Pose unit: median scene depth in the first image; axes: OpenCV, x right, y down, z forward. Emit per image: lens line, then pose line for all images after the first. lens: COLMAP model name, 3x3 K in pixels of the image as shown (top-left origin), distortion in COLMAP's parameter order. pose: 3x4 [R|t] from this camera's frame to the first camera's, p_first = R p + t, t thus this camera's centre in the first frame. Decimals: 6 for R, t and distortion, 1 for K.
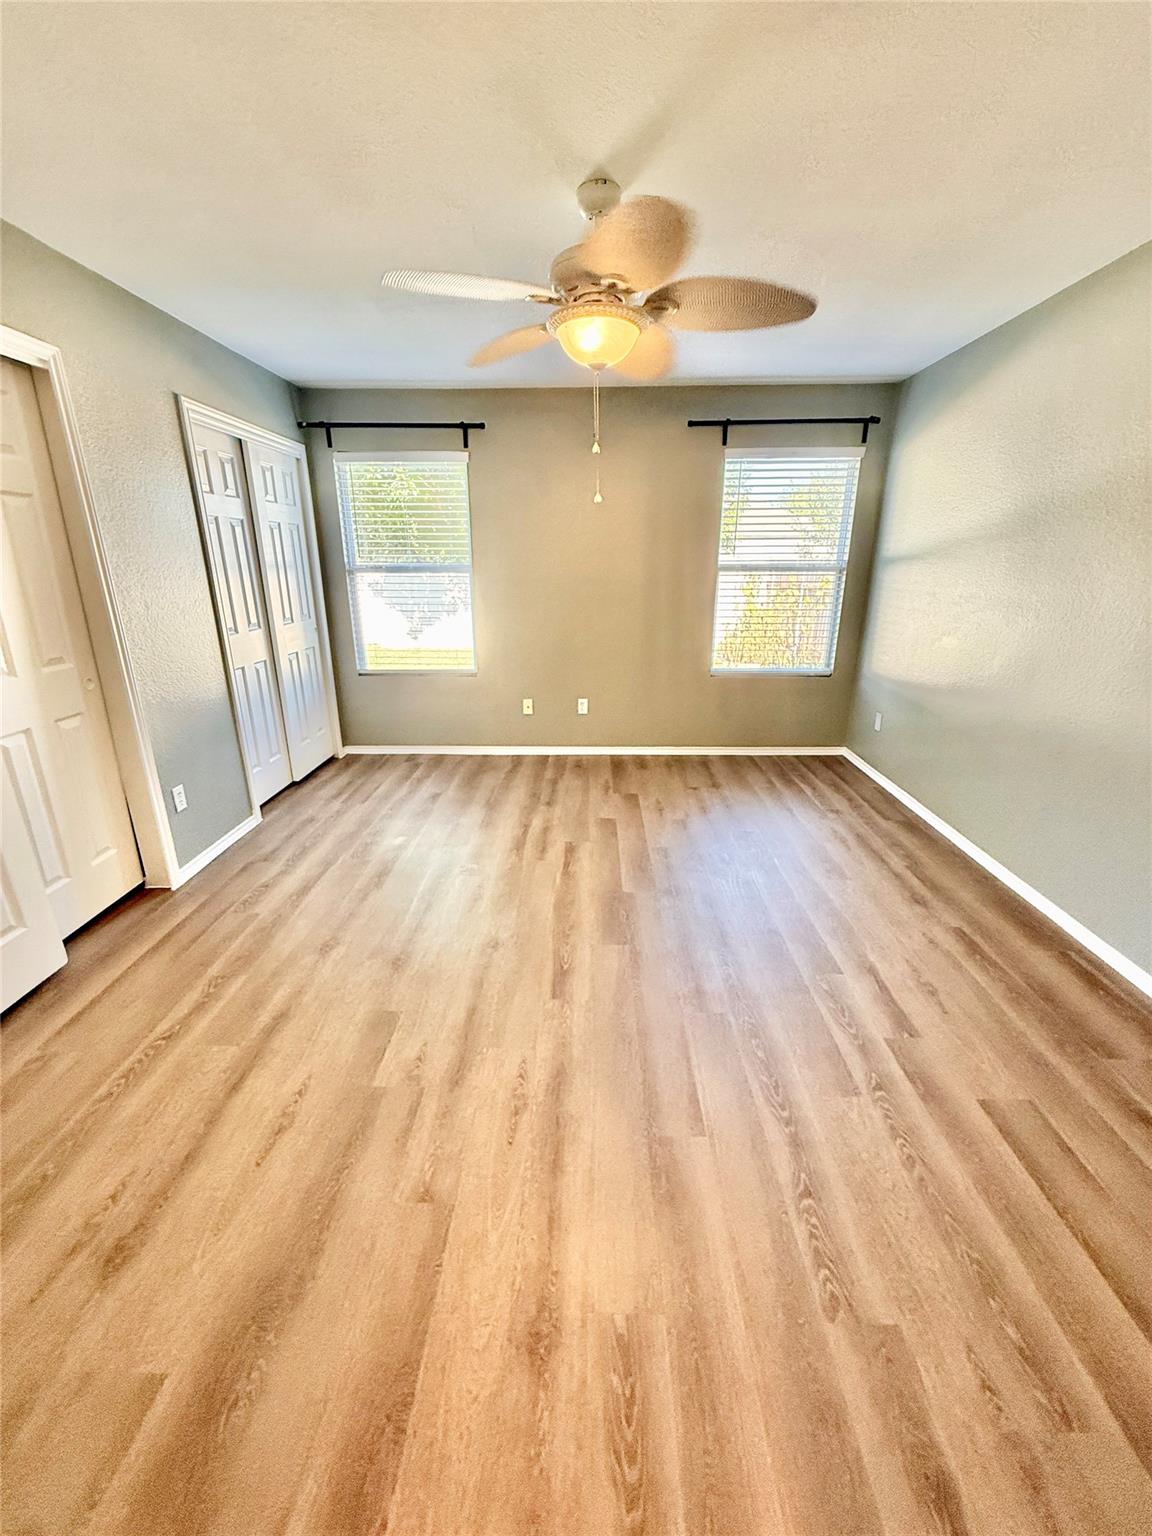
lens RADIAL K [[616.9, 0, 578.8], [0, 616.9, 765.4], [0, 0, 1]] dist [0.000489, 0.000124]
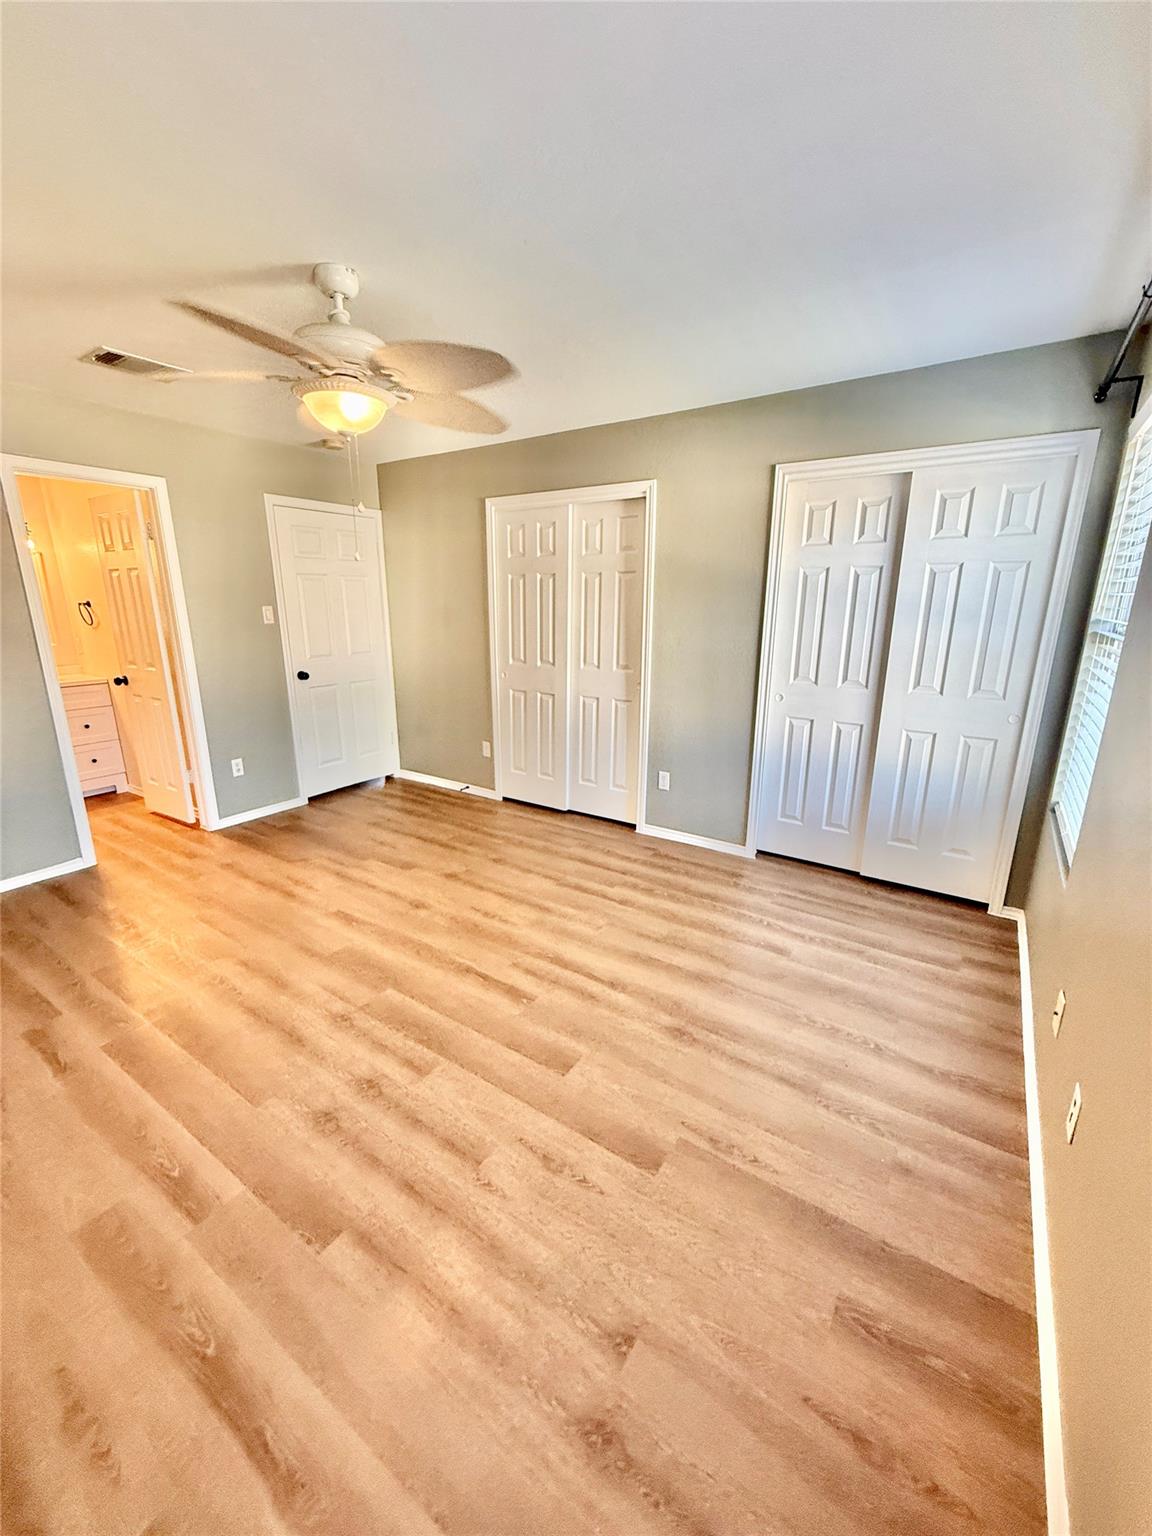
lens RADIAL K [[616.9, 0, 573.4], [0, 616.9, 762.6], [0, 0, 1]] dist [0.000489, 0.000124]
pose [[-0.544198, 0.212501, -0.811599, 0.558956], [-0.268725, 0.872270, 0.408573, -0.487431], [0.794755, 0.440442, -0.417583, 1.403862]]
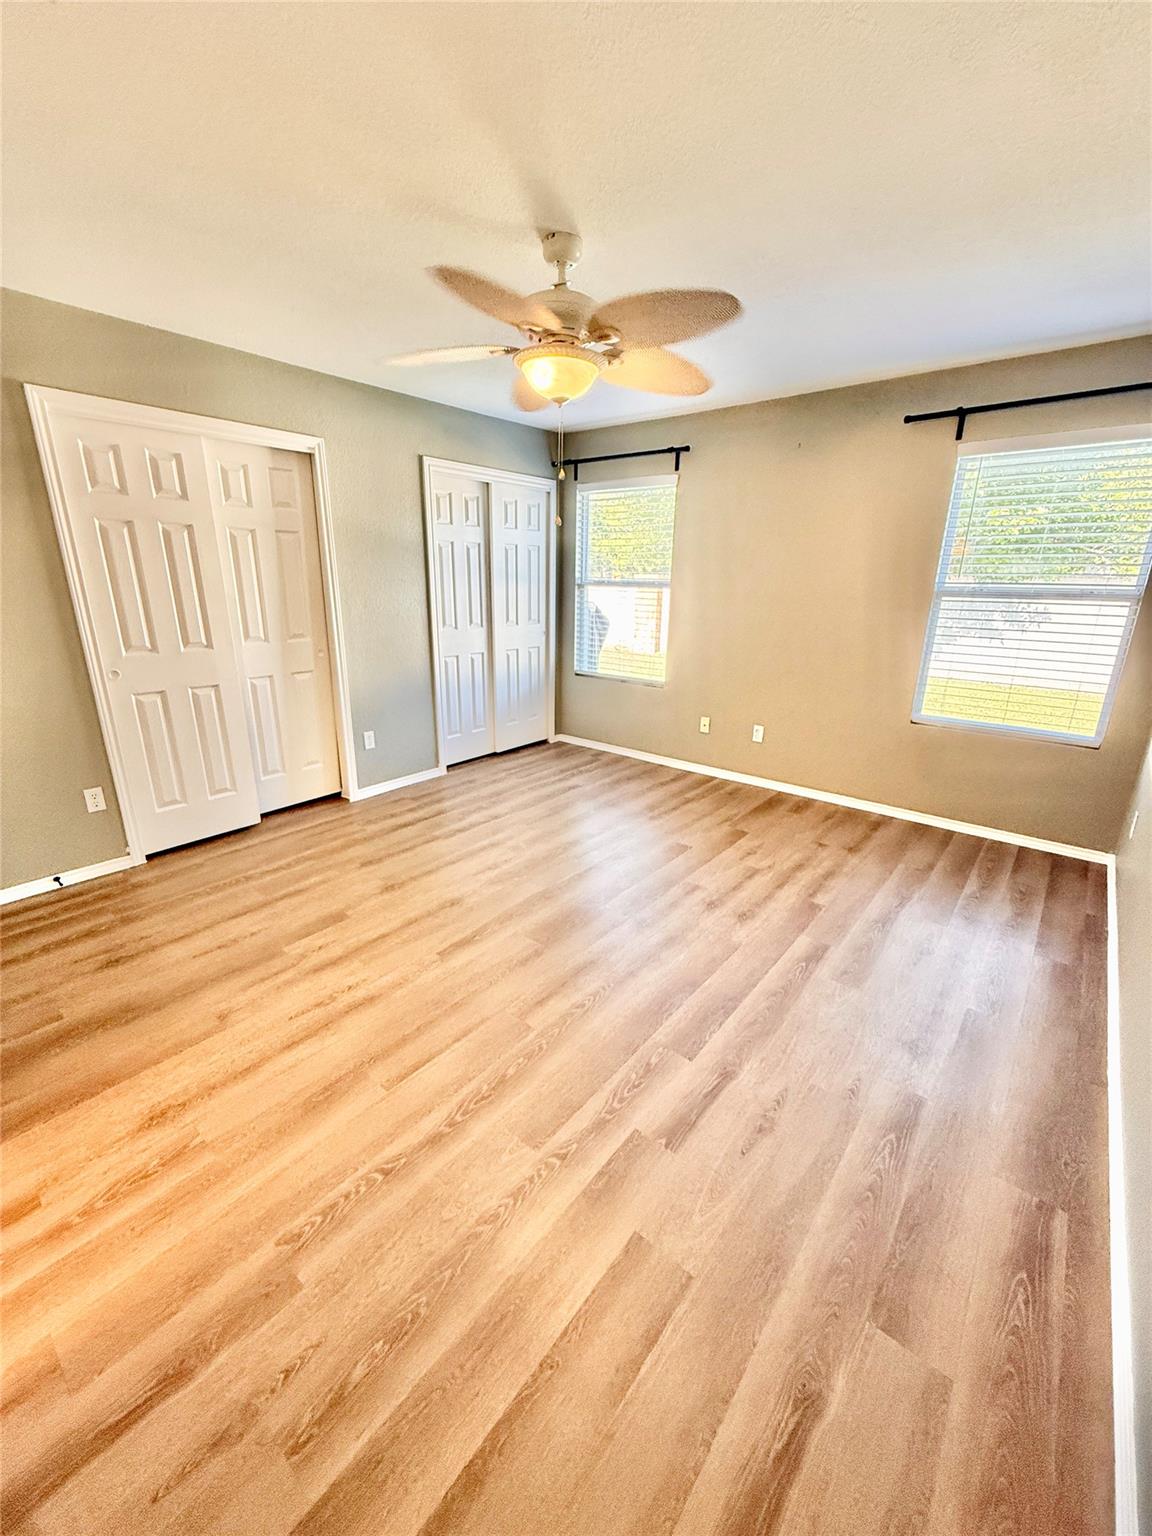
lens RADIAL K [[616.9, 0, 575.4], [0, 616.9, 765.7], [0, 0, 1]] dist [0.000489, 0.000124]
pose [[0.783171, 0.194896, -0.590473, 0.575945], [-0.209103, 0.976854, 0.045085, -0.053017], [0.585593, 0.088161, 0.805797, 0.142968]]
